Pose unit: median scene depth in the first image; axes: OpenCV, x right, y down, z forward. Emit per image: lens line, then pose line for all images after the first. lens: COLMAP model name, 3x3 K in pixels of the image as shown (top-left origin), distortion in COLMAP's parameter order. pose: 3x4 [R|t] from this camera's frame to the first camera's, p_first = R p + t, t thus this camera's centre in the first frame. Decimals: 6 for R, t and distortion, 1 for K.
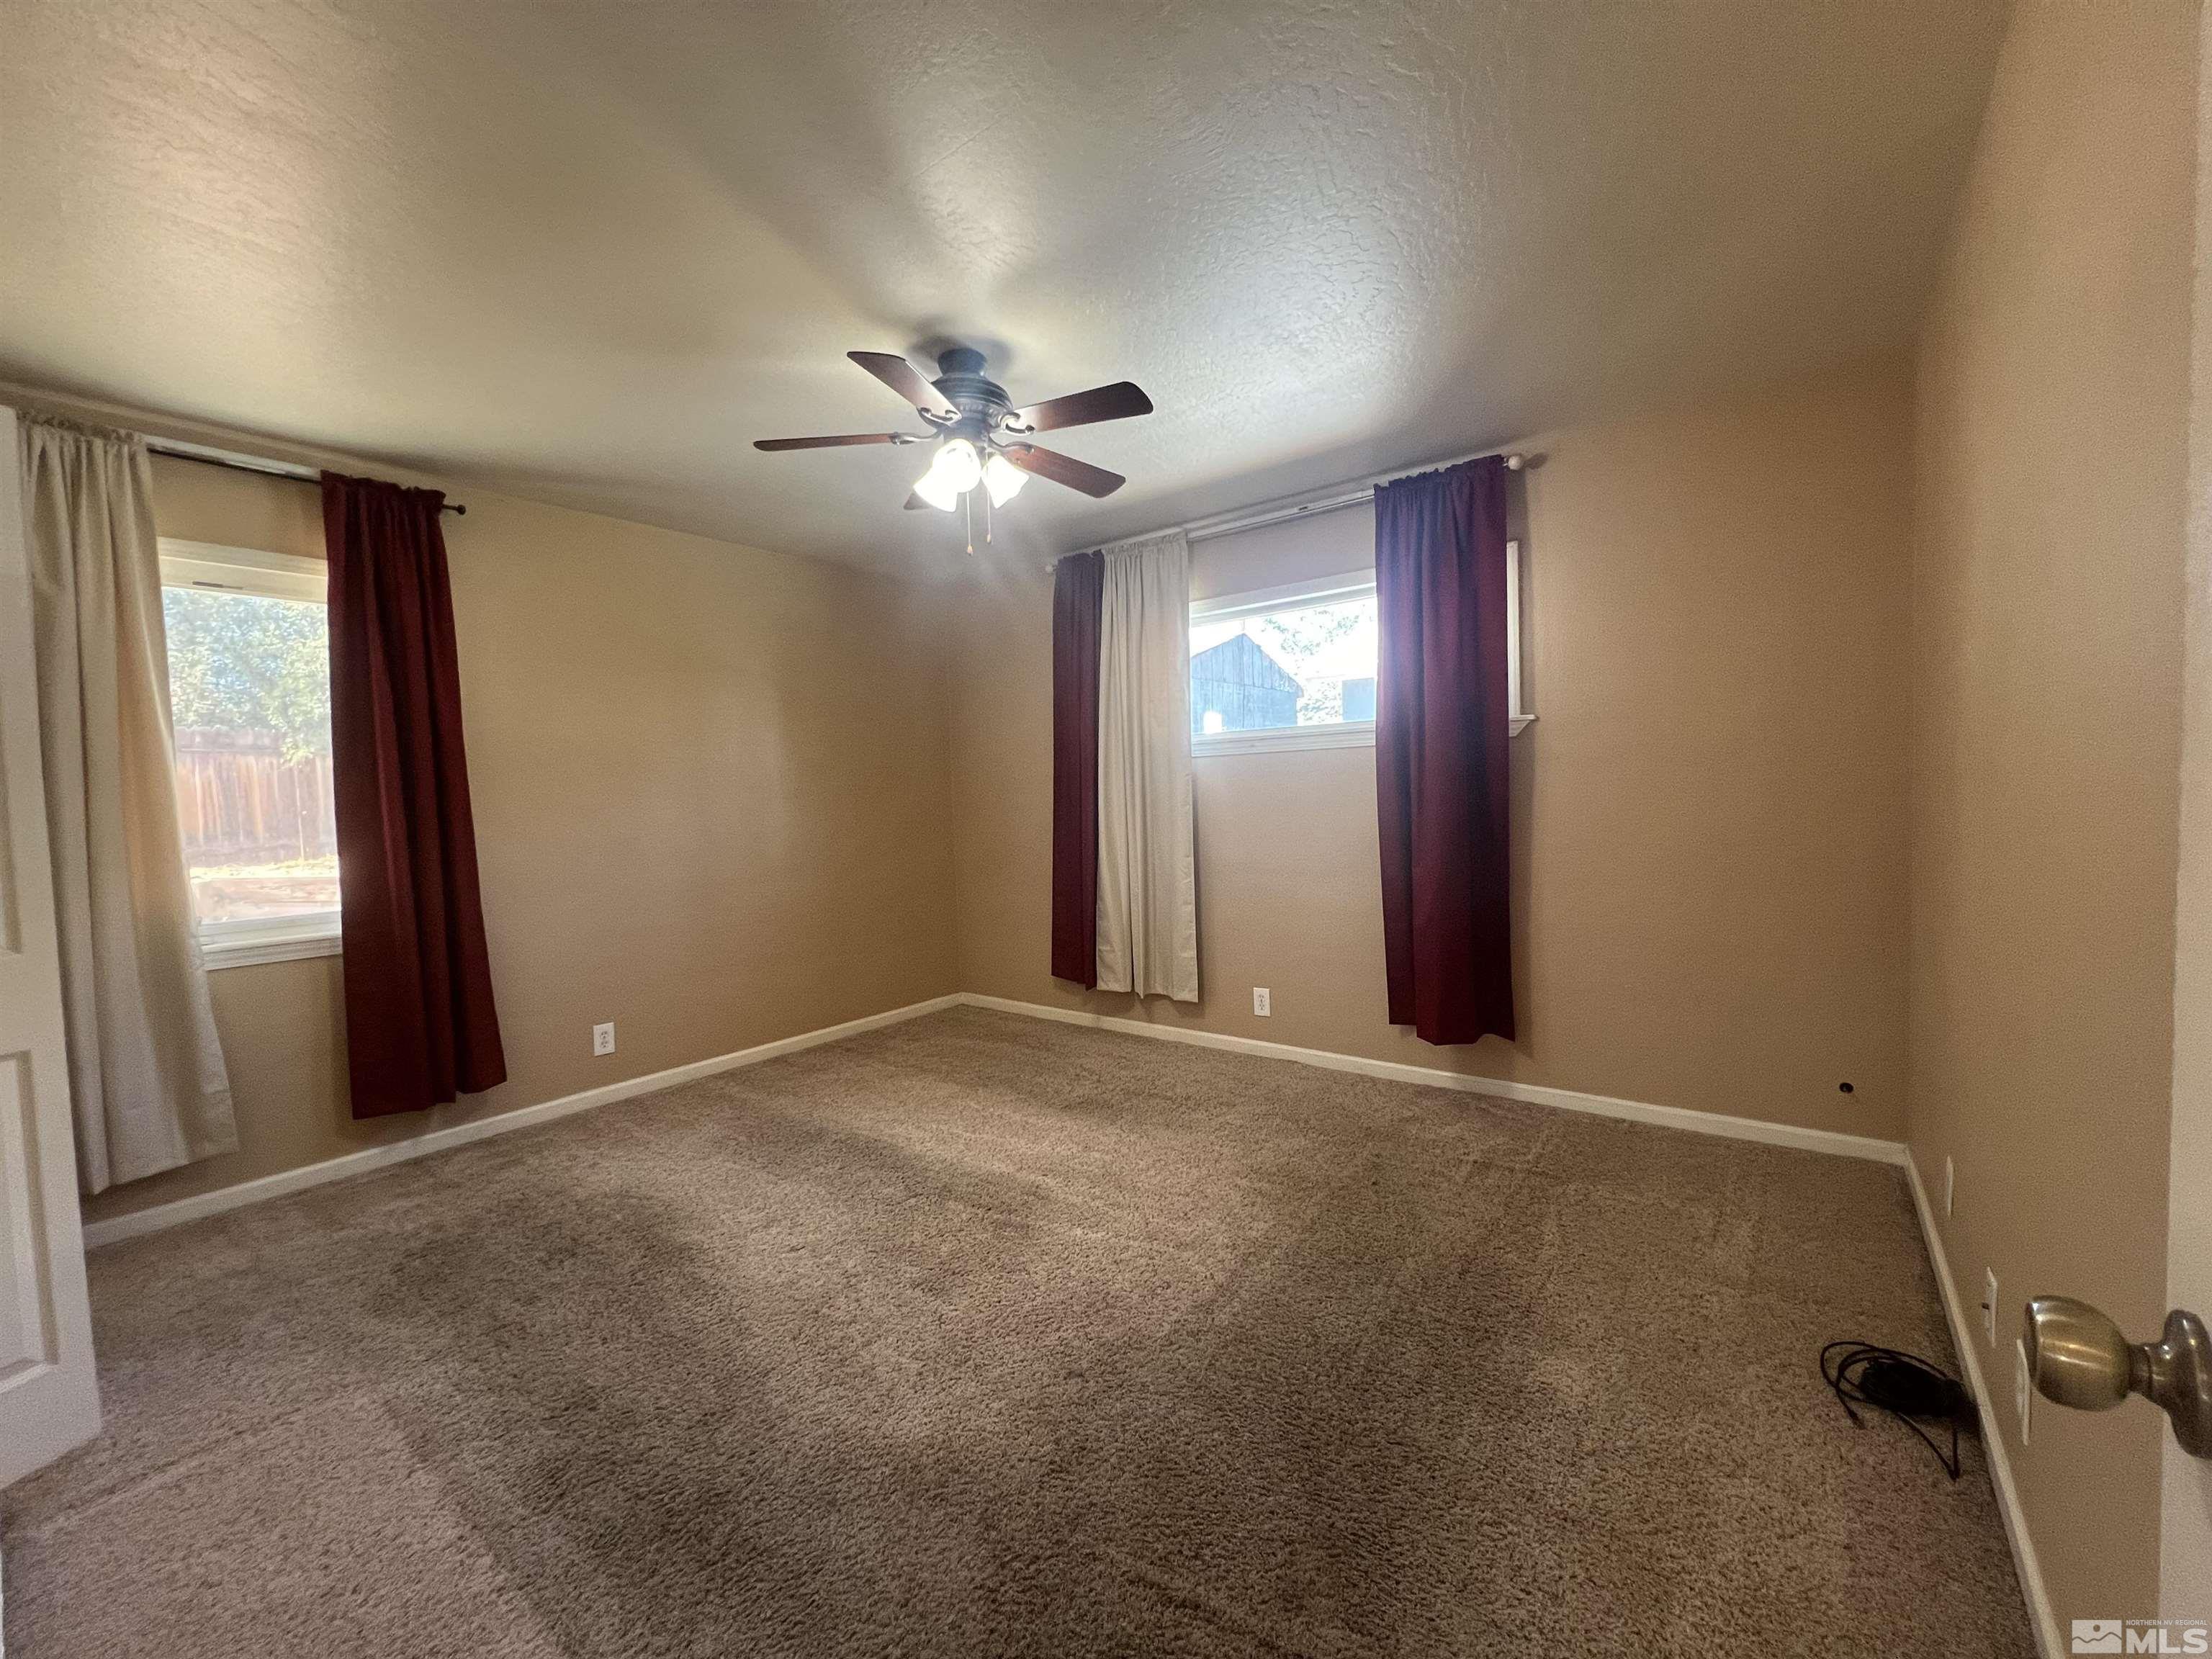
lens RADIAL K [[890.9, 0, 1106.5], [0, 890.9, 826.7], [0, 0, 1]] dist [-0.000756, 0.000190]
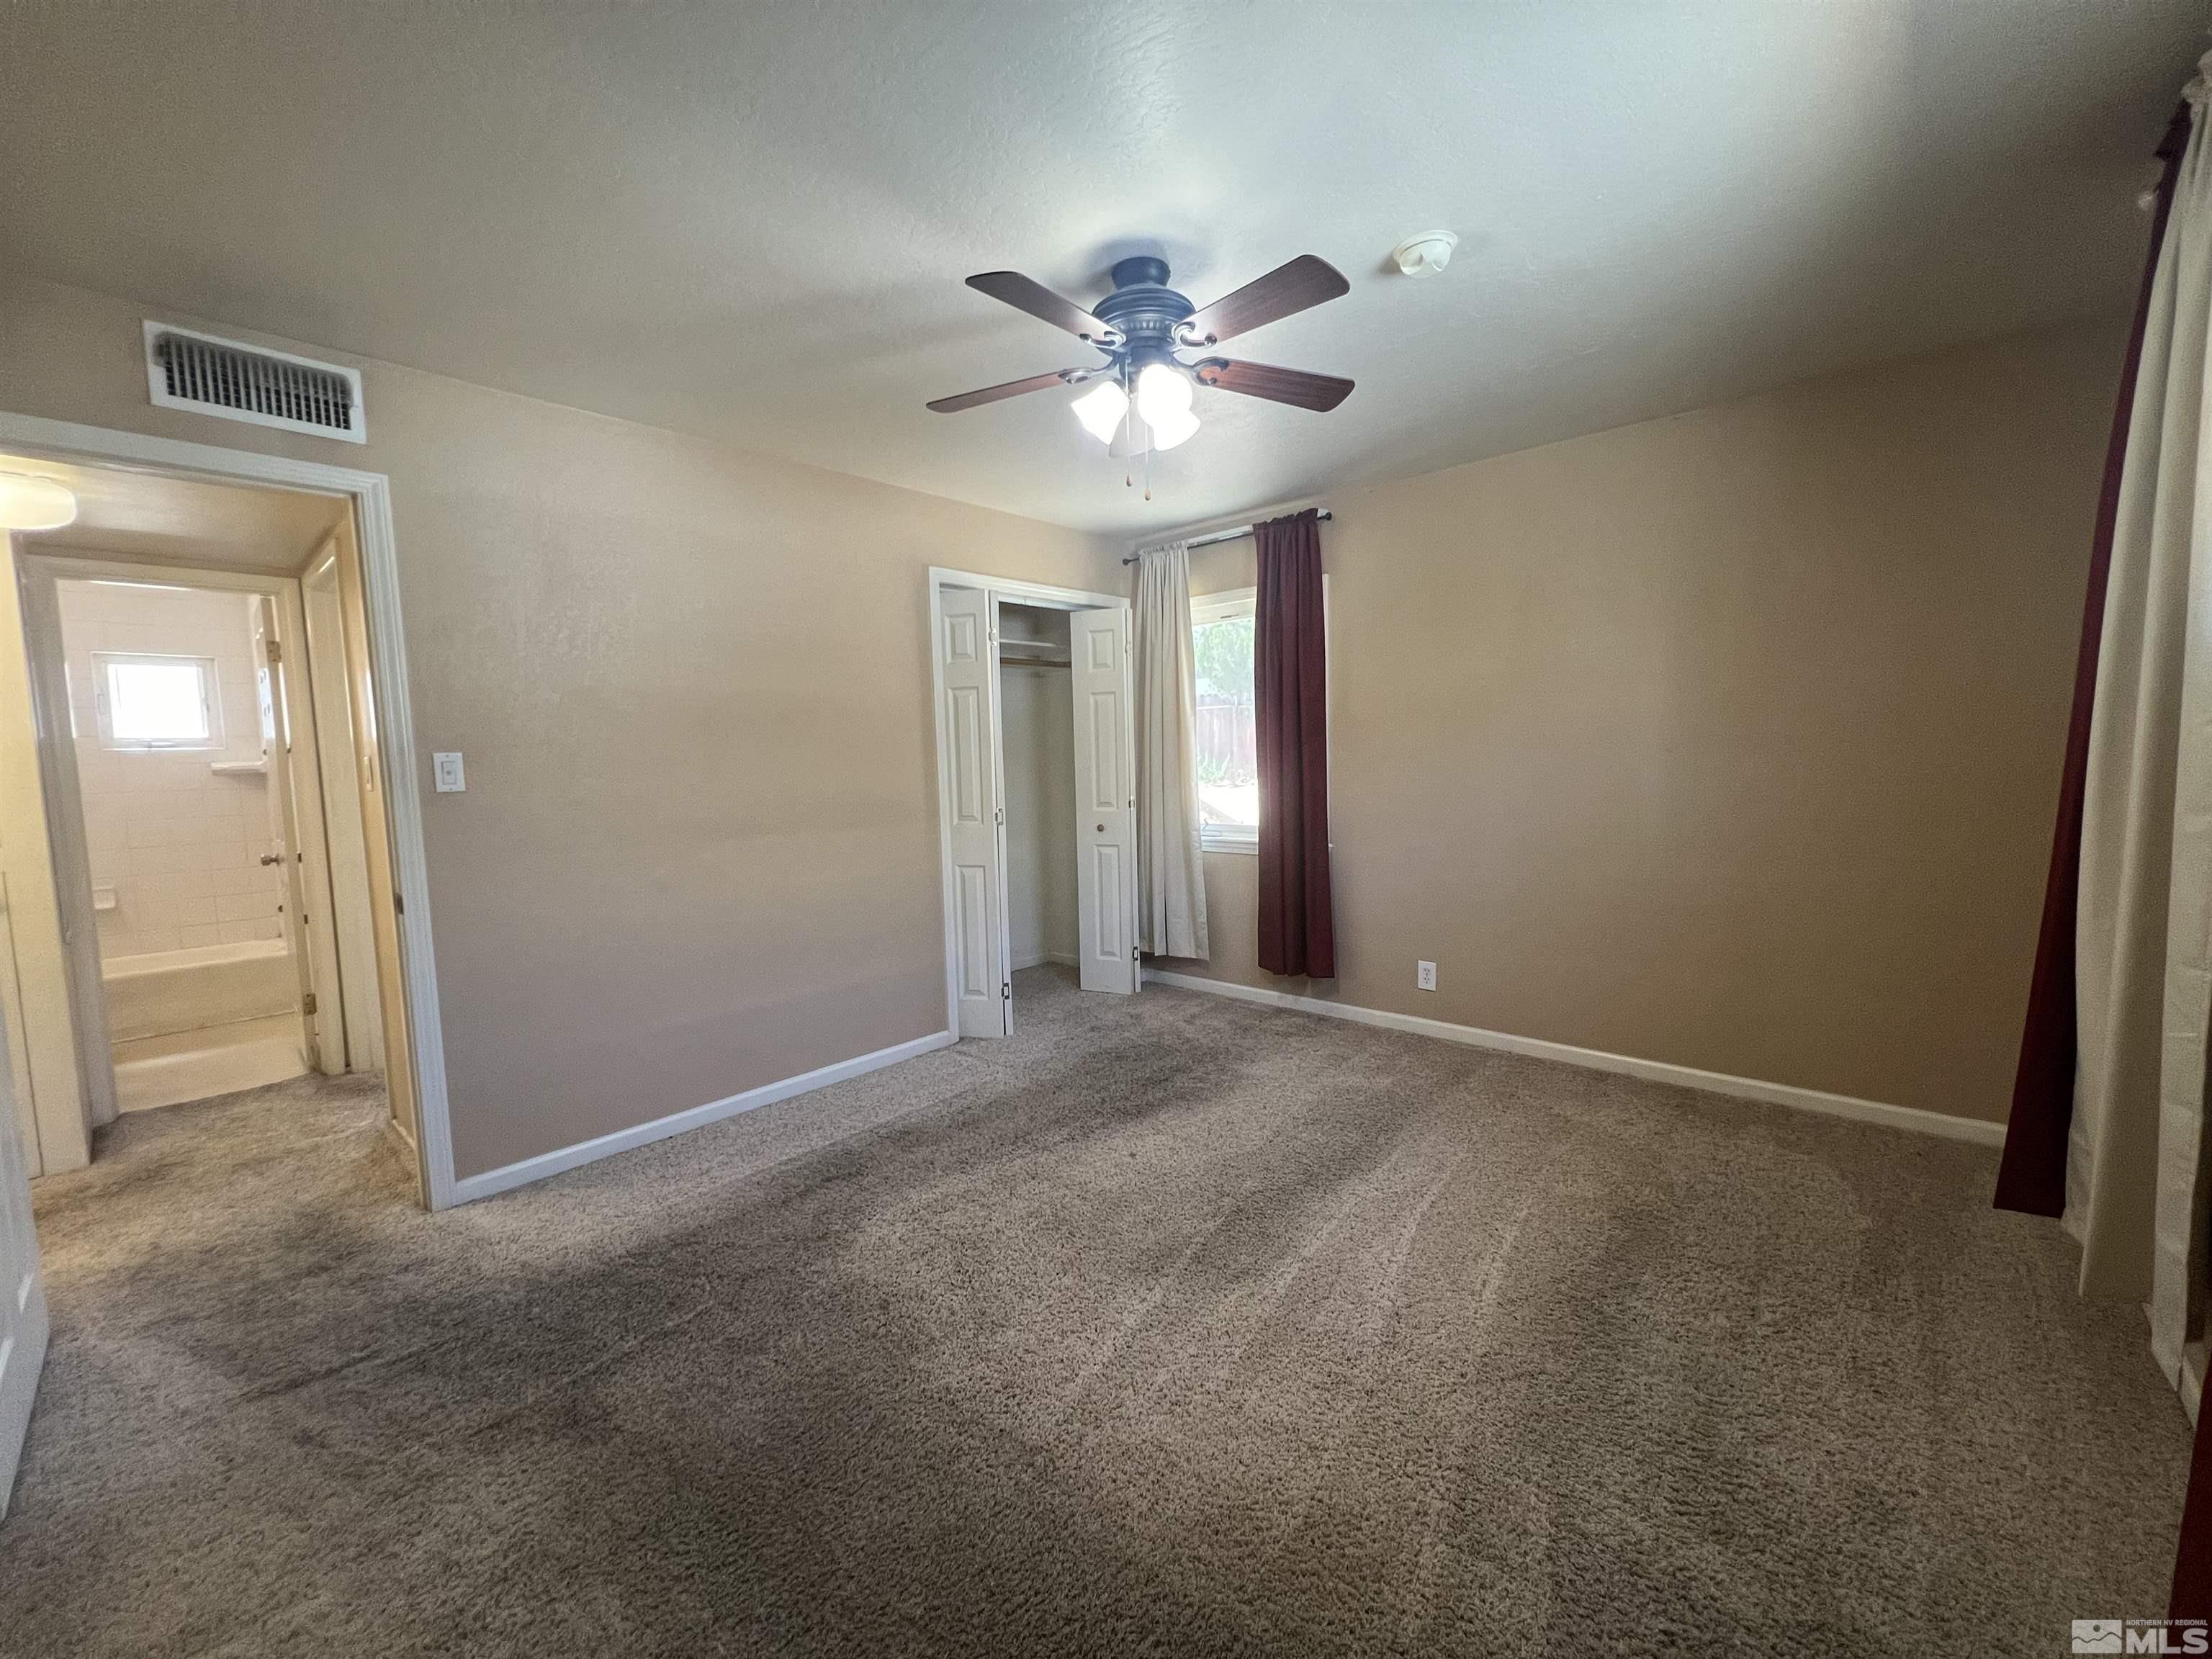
lens RADIAL K [[891.4, 0, 1106.7], [0, 891.4, 824.9], [0, 0, 1]] dist [-0.000401, 0.000104]
pose [[-0.079071, 0.113016, -0.990442, 0.629494], [-0.011434, 0.993385, 0.114264, -0.073720], [0.996803, 0.020359, -0.077256, 0.865843]]
